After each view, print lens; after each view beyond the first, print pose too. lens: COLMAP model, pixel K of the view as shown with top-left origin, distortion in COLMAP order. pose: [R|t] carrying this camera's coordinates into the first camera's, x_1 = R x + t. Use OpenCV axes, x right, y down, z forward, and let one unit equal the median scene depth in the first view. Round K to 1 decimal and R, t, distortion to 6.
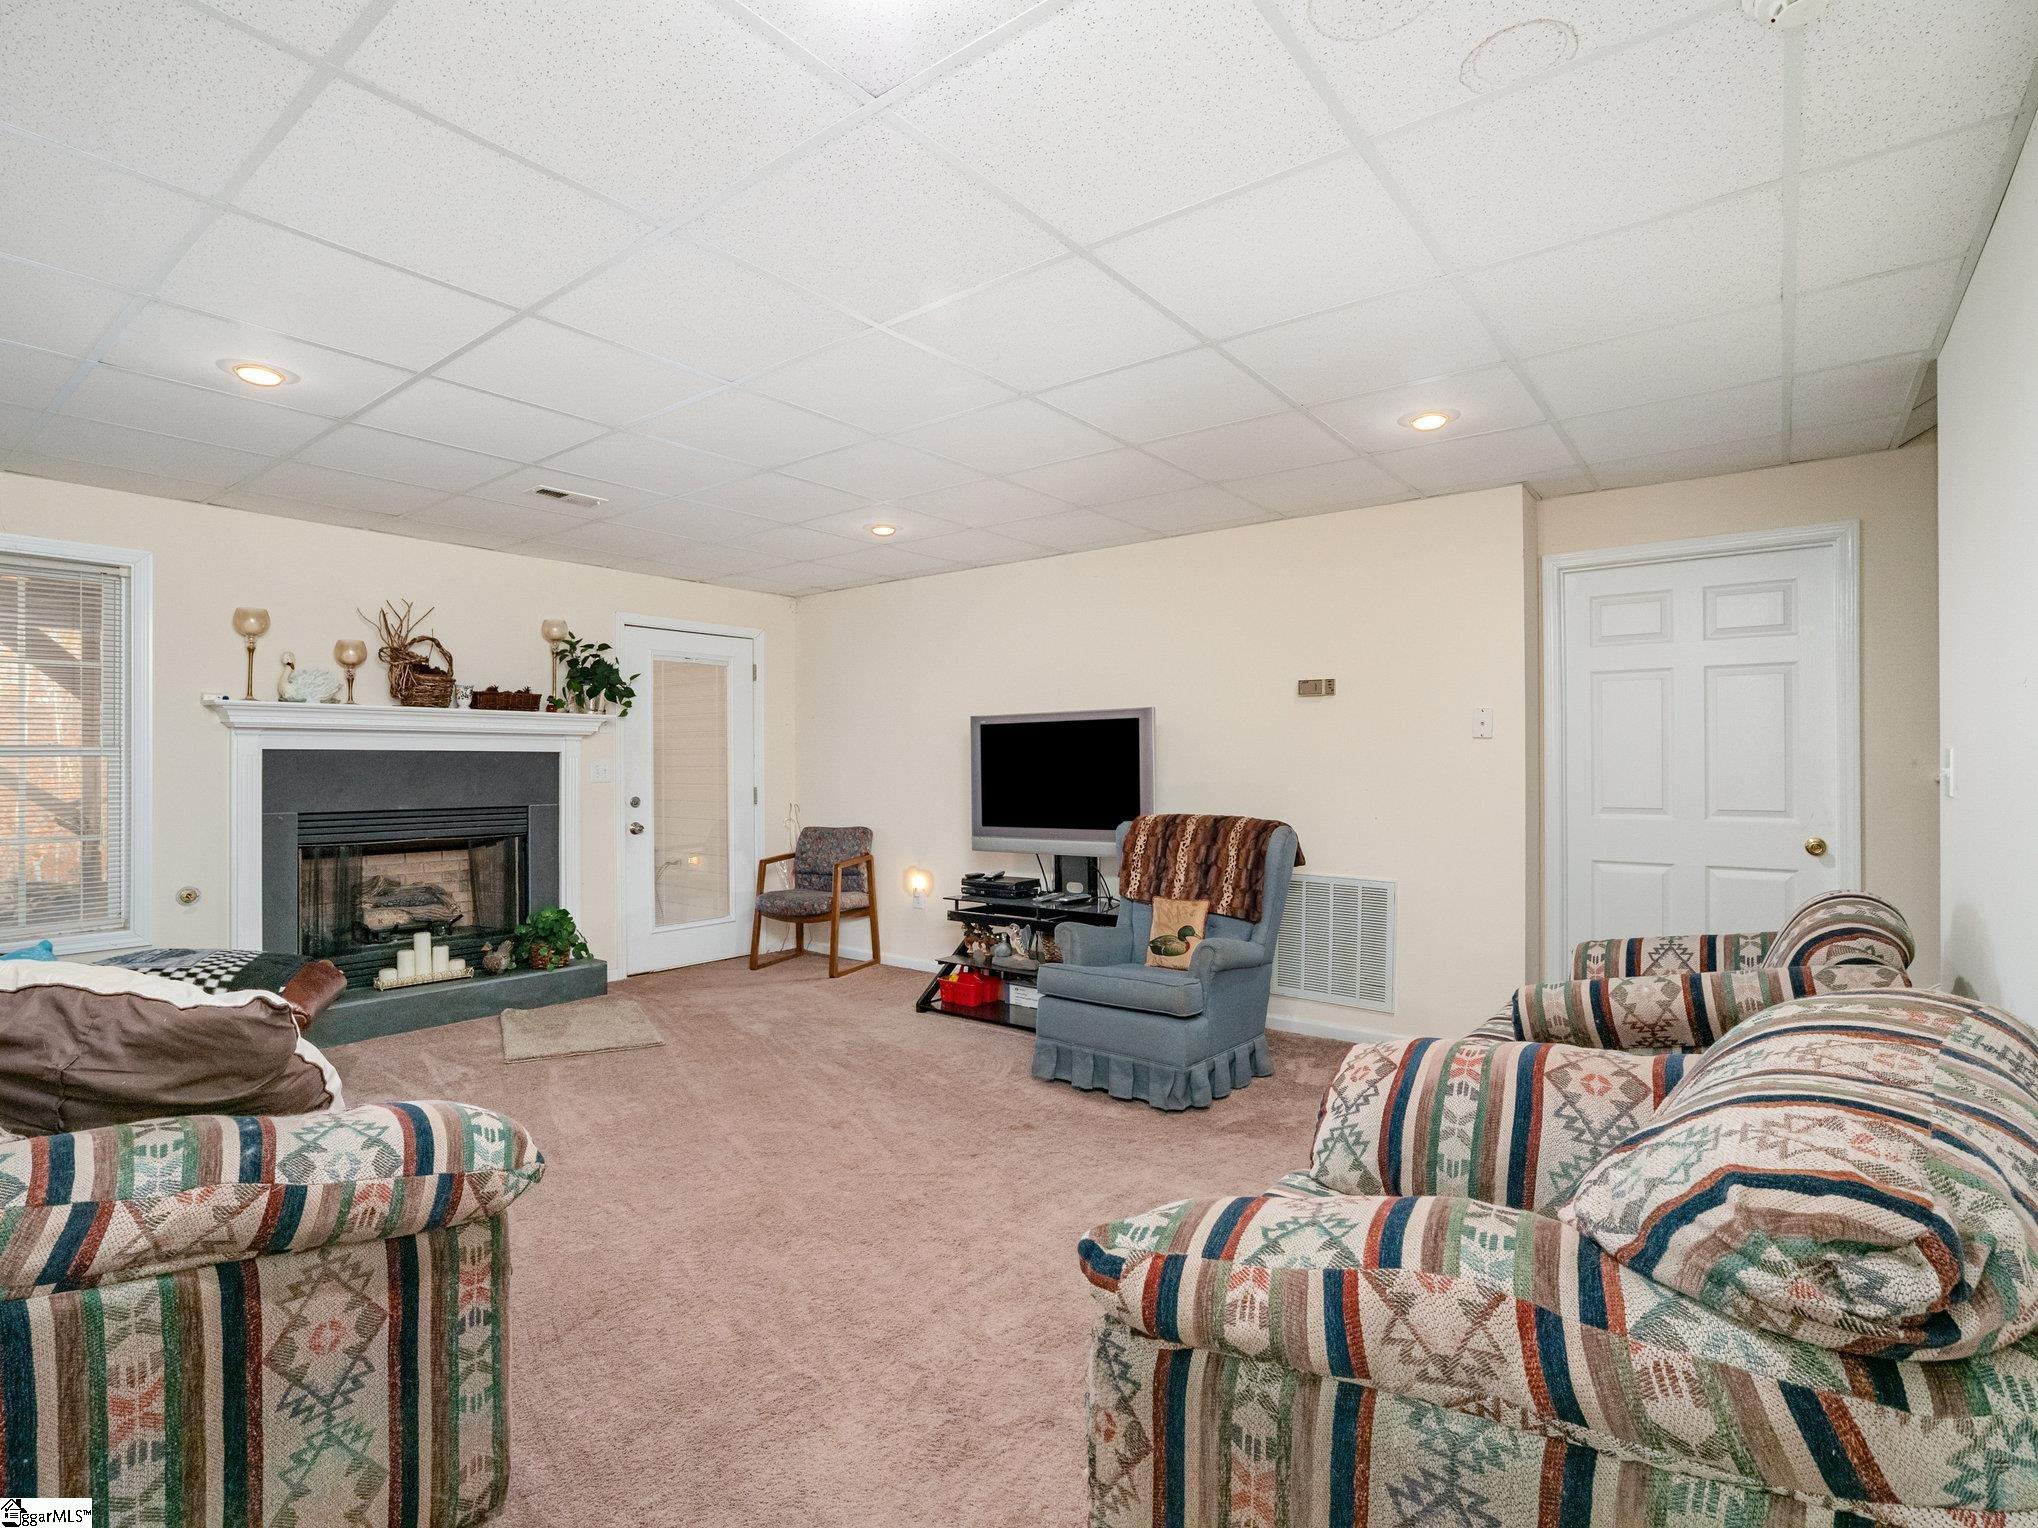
lens RADIAL K [[1010.6, 0, 1014.4], [0, 1010.6, 764.0], [0, 0, 1]] dist [-0.034346, 0.001005]
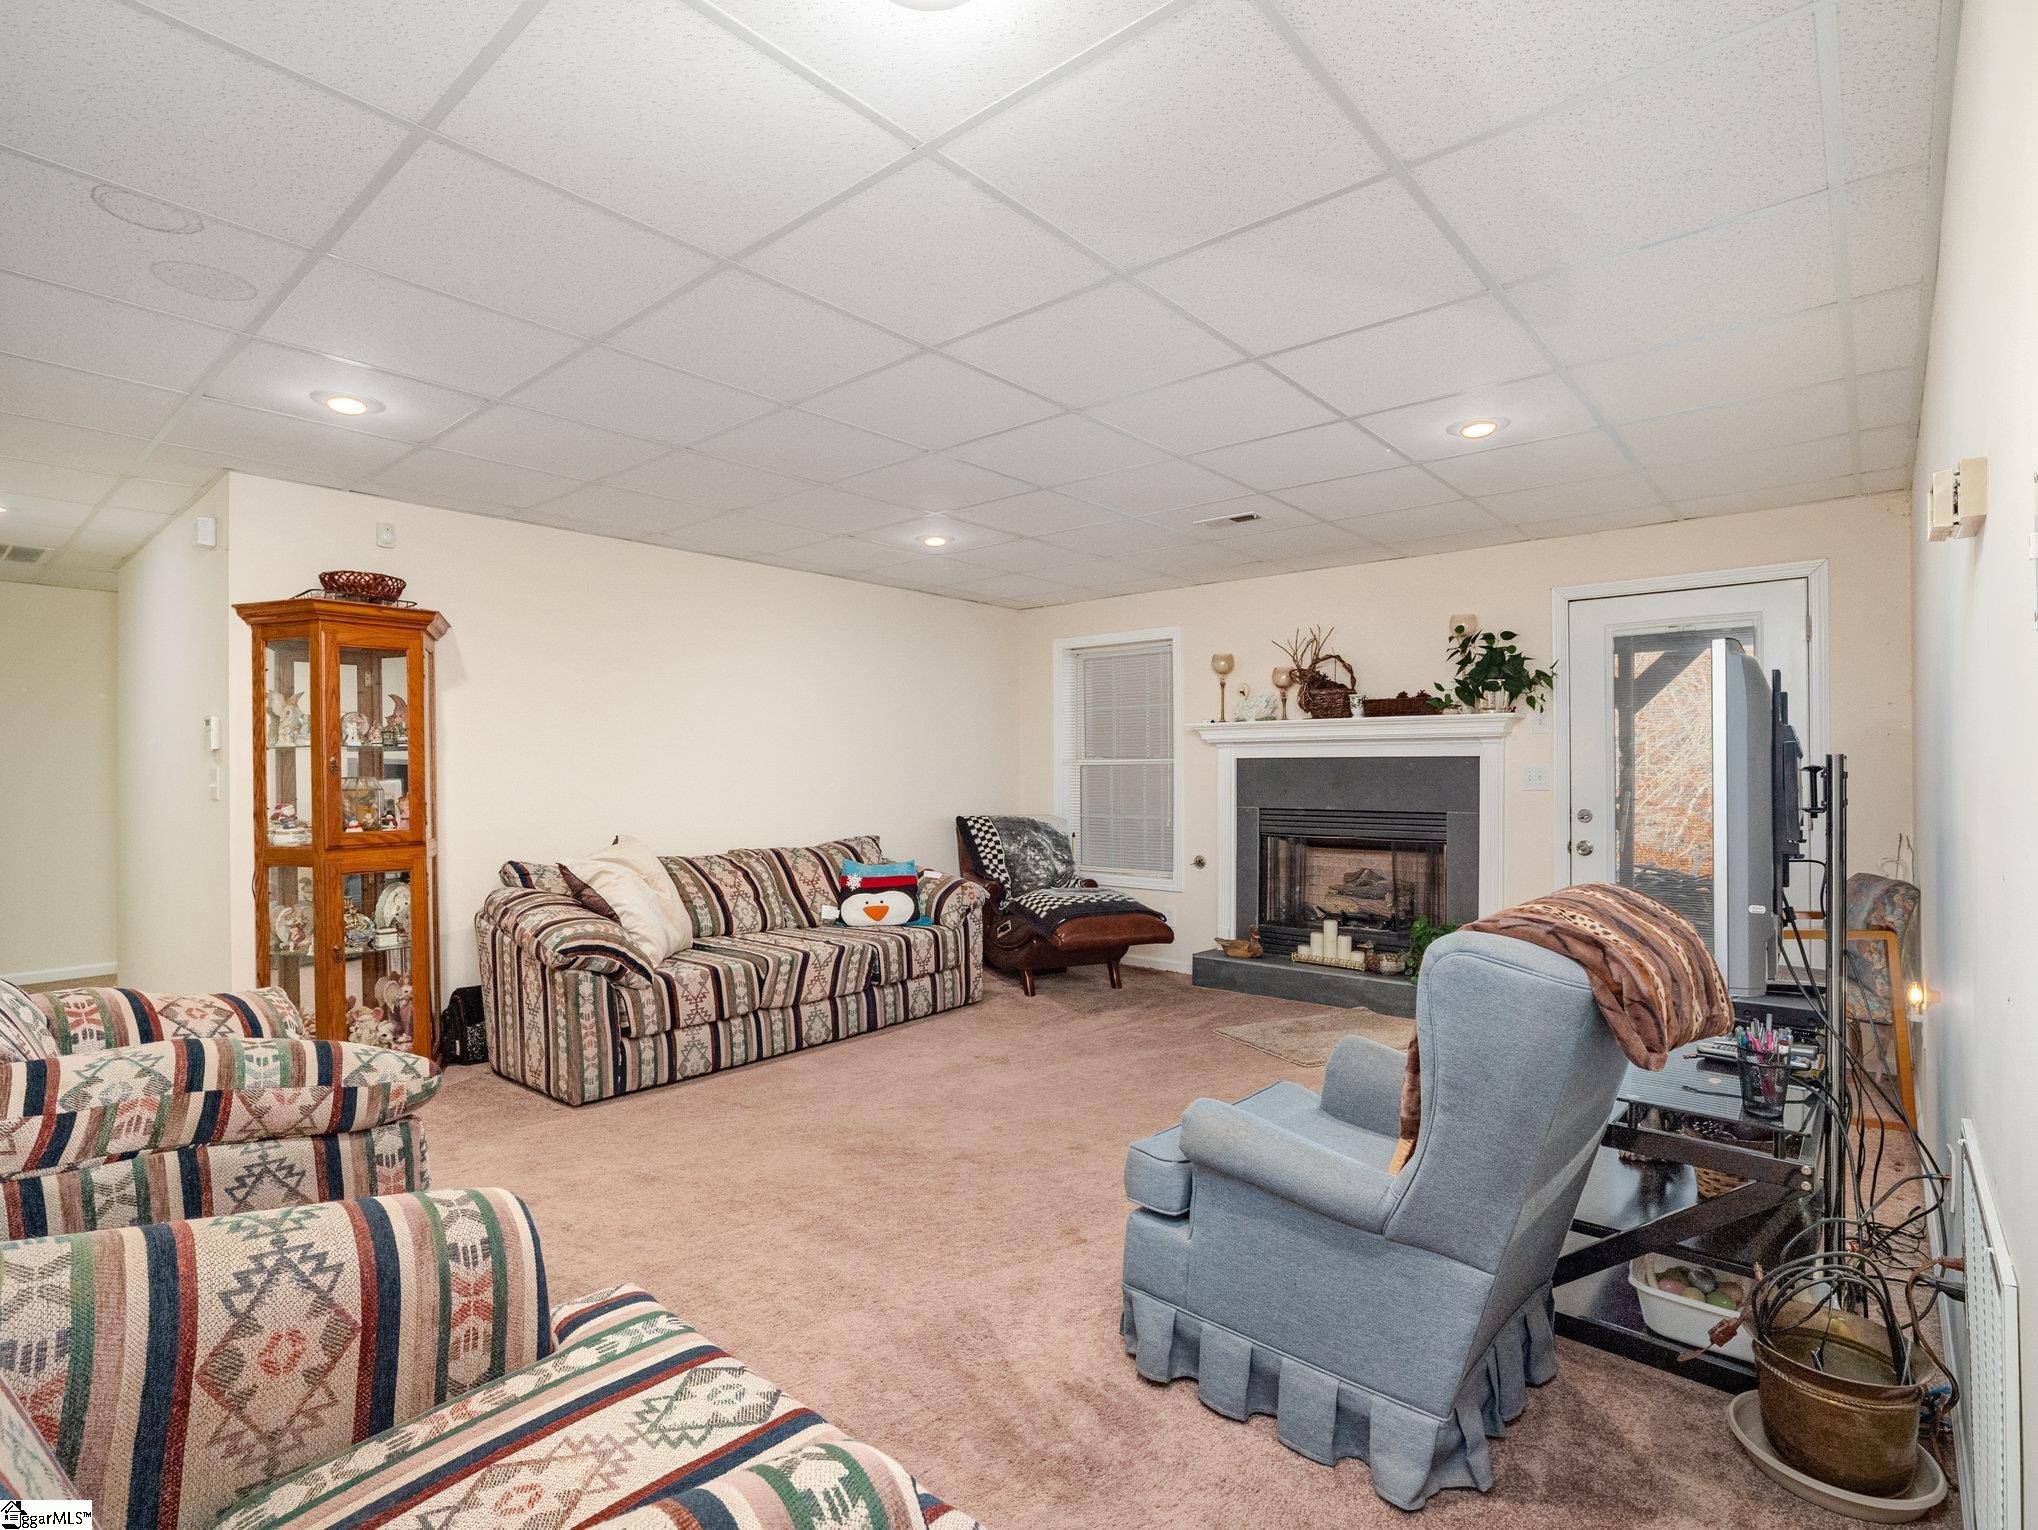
lens RADIAL K [[1010.6, 0, 1015.5], [0, 1010.6, 772.3], [0, 0, 1]] dist [-0.034346, 0.001005]
pose [[-0.058556, 0.000602, -0.998284, 0.556680], [0.000042, 1.000000, 0.000600, 0.002544], [0.998284, -0.000007, -0.058556, 0.714594]]
